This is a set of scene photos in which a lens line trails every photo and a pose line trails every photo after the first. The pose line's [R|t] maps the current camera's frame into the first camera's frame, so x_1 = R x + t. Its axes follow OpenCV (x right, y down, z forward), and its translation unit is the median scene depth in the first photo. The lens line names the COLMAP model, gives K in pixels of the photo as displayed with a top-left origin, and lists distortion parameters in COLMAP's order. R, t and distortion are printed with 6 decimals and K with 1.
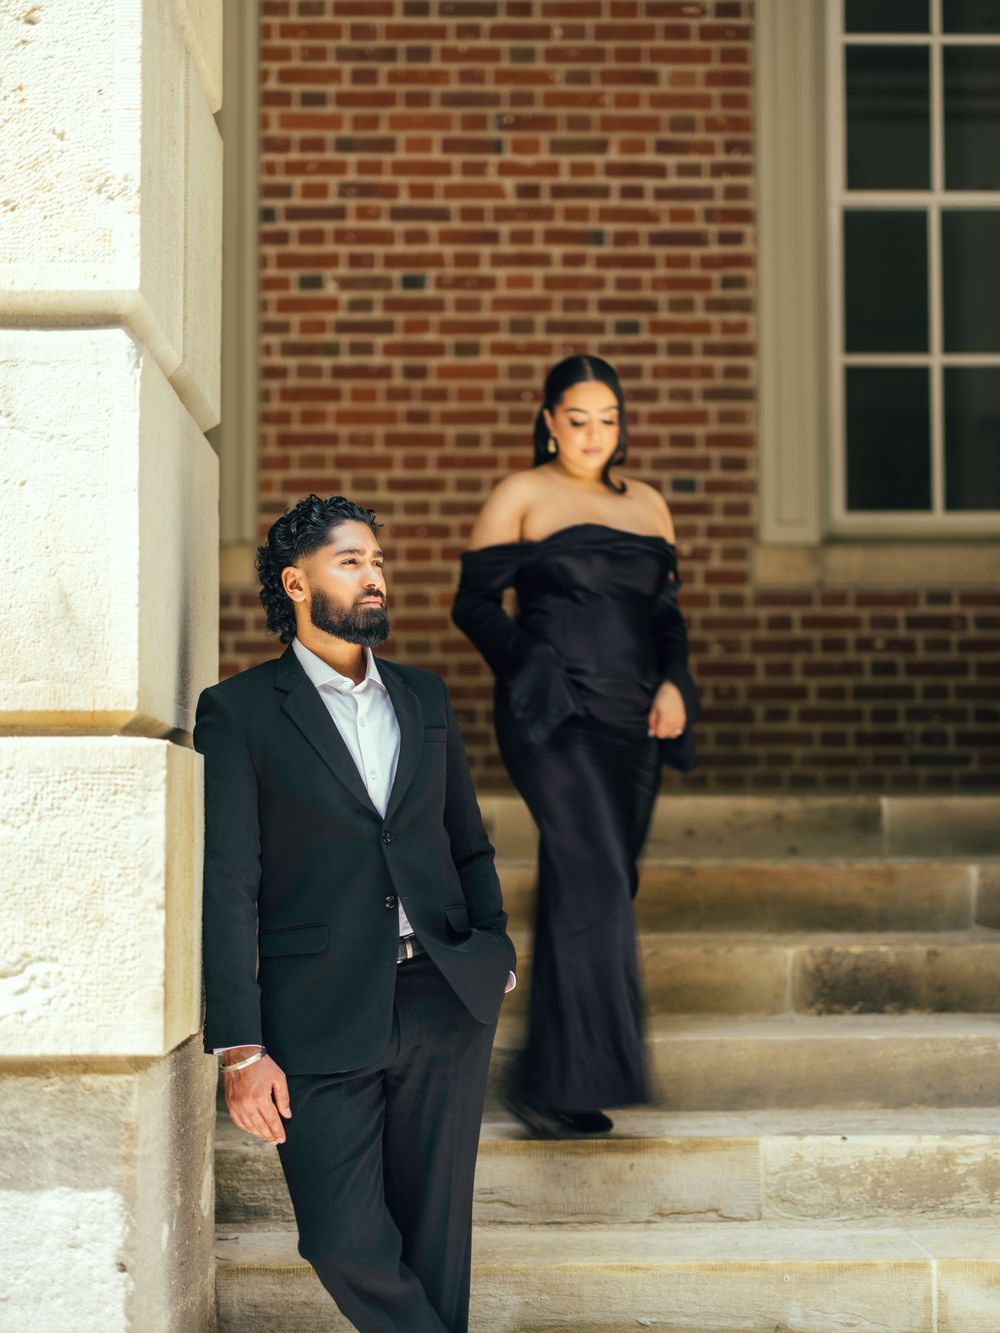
lens RADIAL K [[2401.6, 0, 505.5], [0, 2401.6, 665.0], [0, 0, 1]] dist [-0.034236, 0.000000]
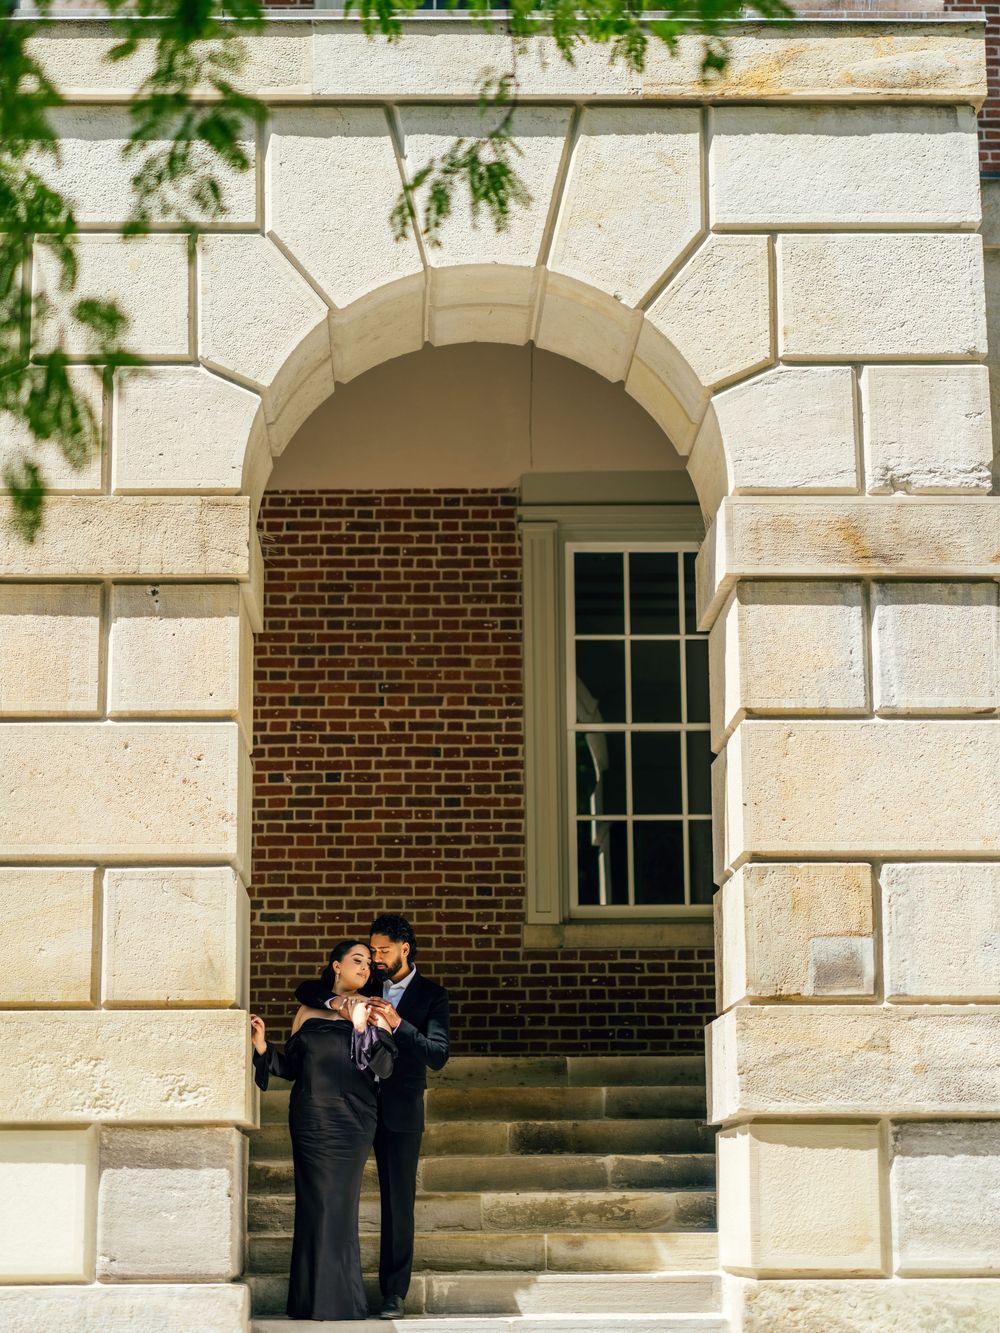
lens RADIAL K [[2401.6, 0, 451.9], [0, 2401.6, 626.0], [0, 0, 1]] dist [-0.034236, 0.000000]
pose [[0.999944, -0.001780, 0.010426, 0.031798], [0.003411, 0.987347, -0.158535, 0.013517], [-0.010012, 0.158562, 0.987298, -0.788924]]
